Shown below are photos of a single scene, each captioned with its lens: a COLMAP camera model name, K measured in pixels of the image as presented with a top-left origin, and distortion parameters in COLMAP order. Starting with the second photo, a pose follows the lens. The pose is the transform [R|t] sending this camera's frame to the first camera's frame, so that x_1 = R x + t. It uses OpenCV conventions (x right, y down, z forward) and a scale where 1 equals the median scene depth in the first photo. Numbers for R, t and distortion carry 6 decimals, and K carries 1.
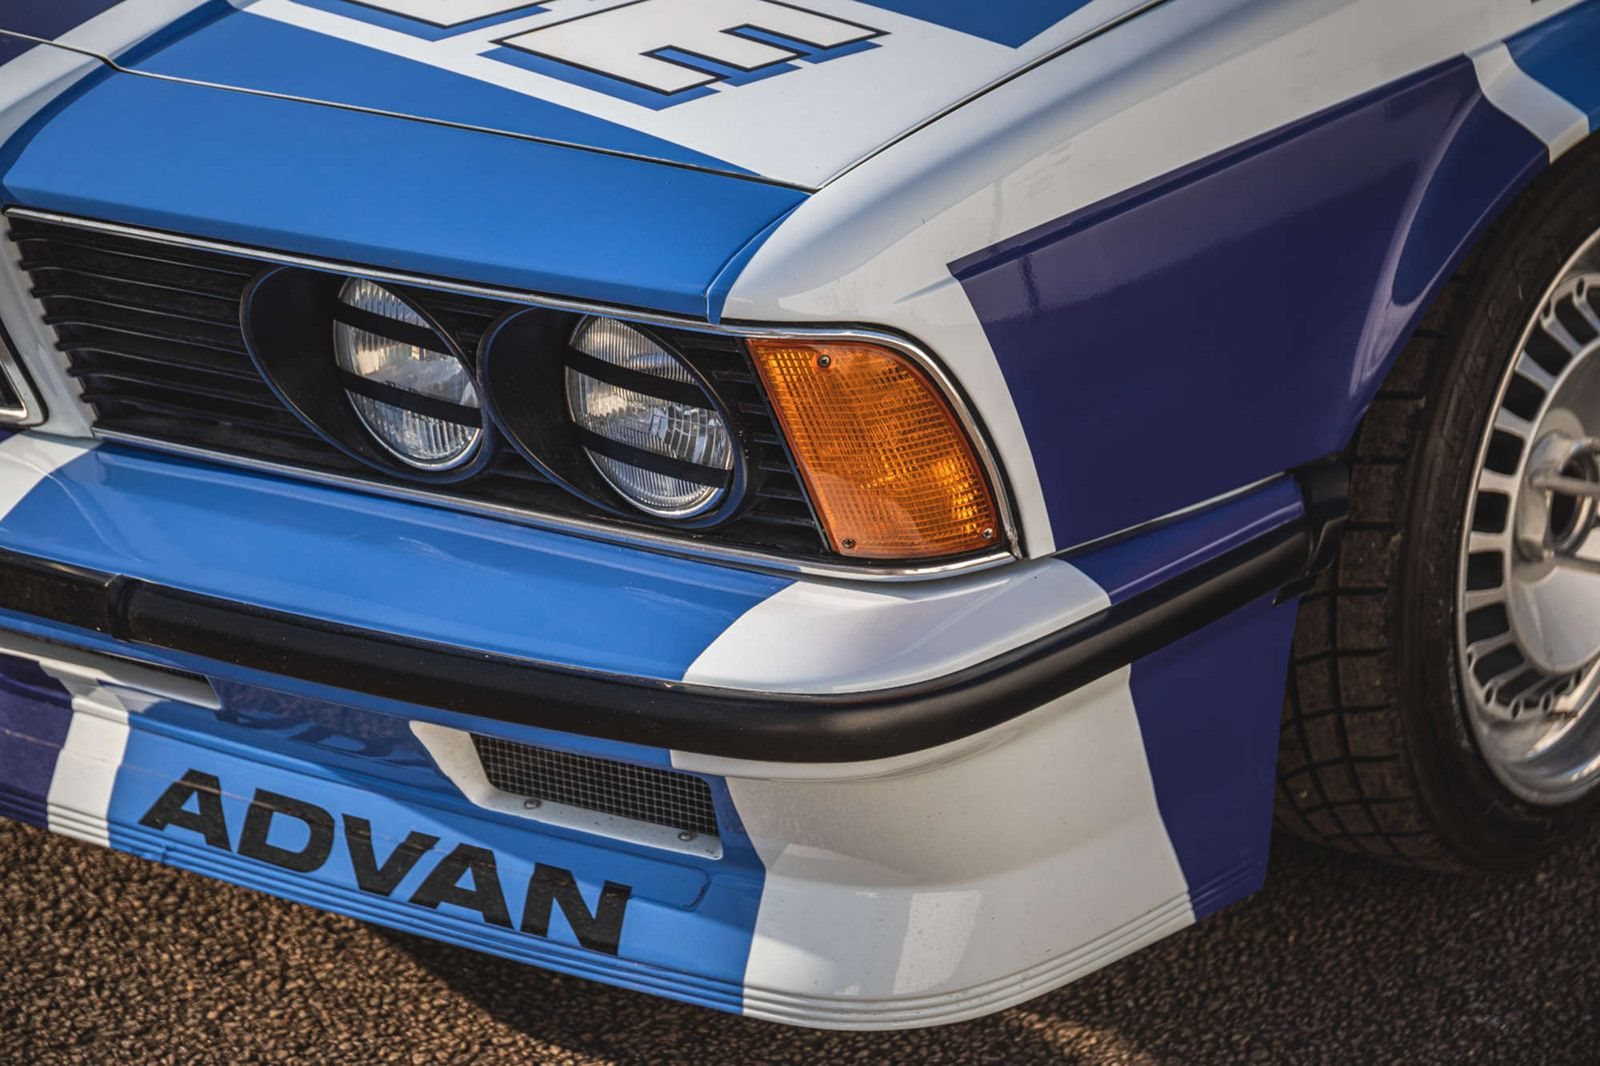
lens RADIAL K [[2952.2, 0, 817.2], [0, 2952.2, 536.1], [0, 0, 1]] dist [0.141027, 0.060274]
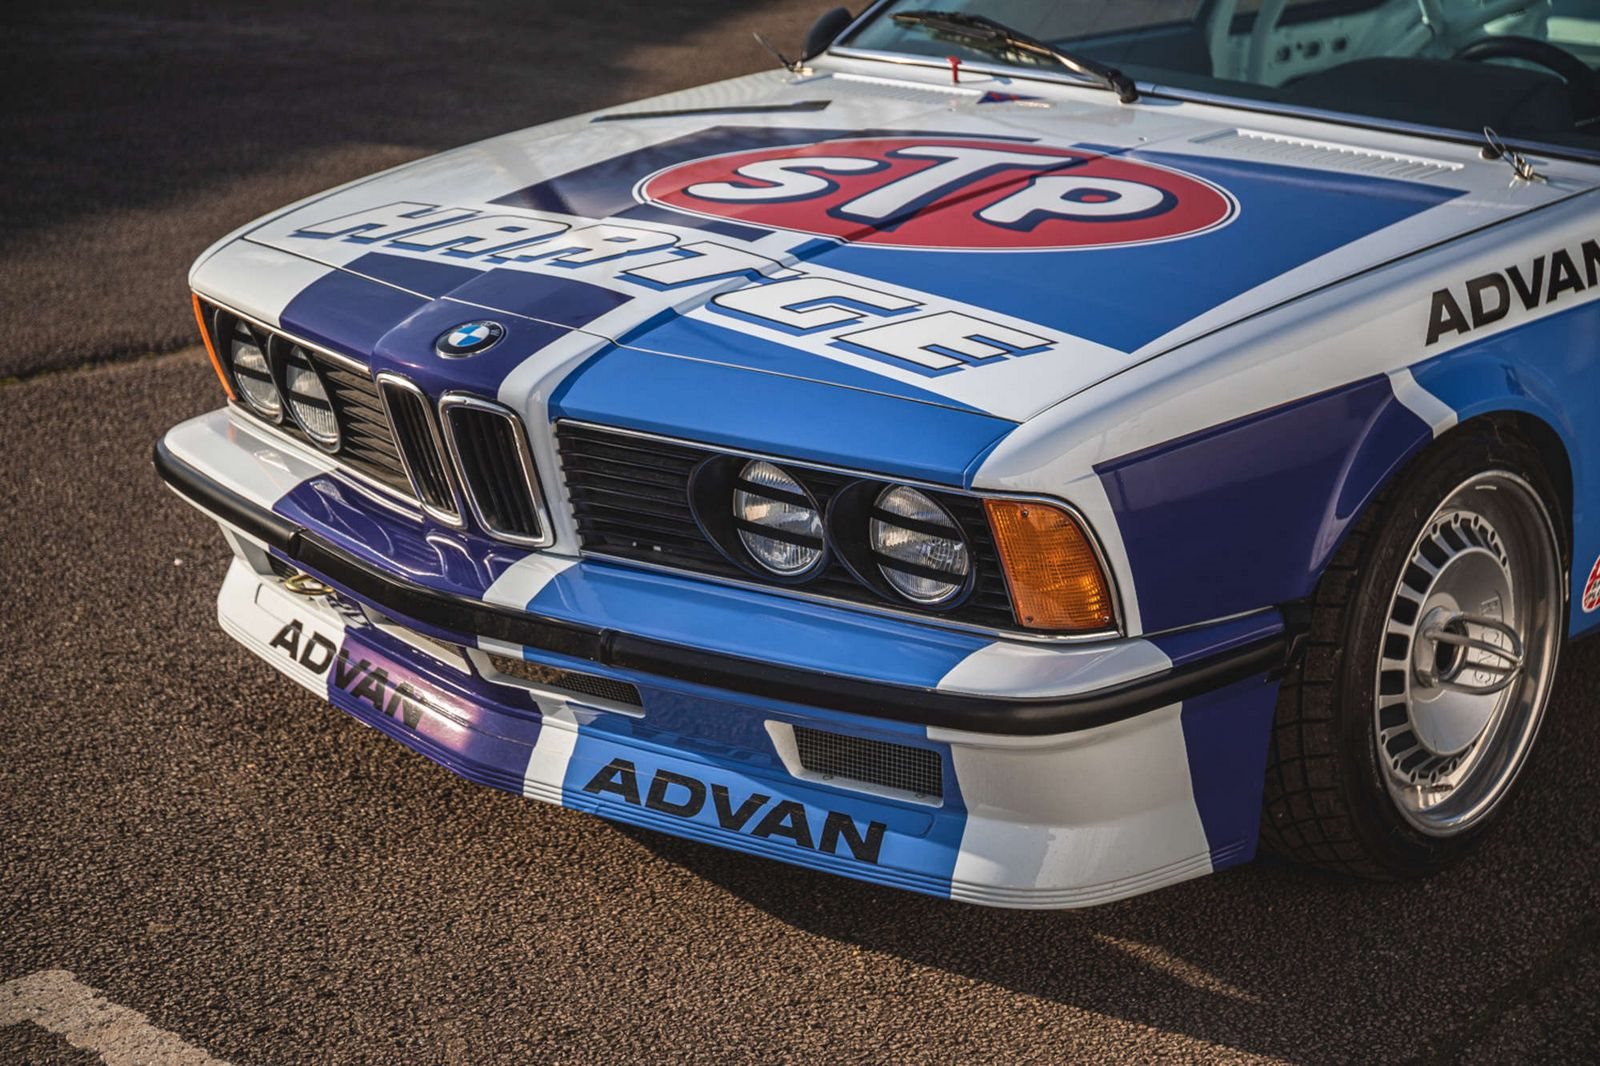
lens RADIAL K [[2952.2, 0, 817.2], [0, 2952.2, 536.1], [0, 0, 1]] dist [0.141027, 0.060274]
pose [[0.998921, 0.046307, -0.003589, -0.100151], [-0.046418, 0.992610, -0.112123, 0.140291], [-0.001630, 0.112169, 0.993688, -0.696202]]
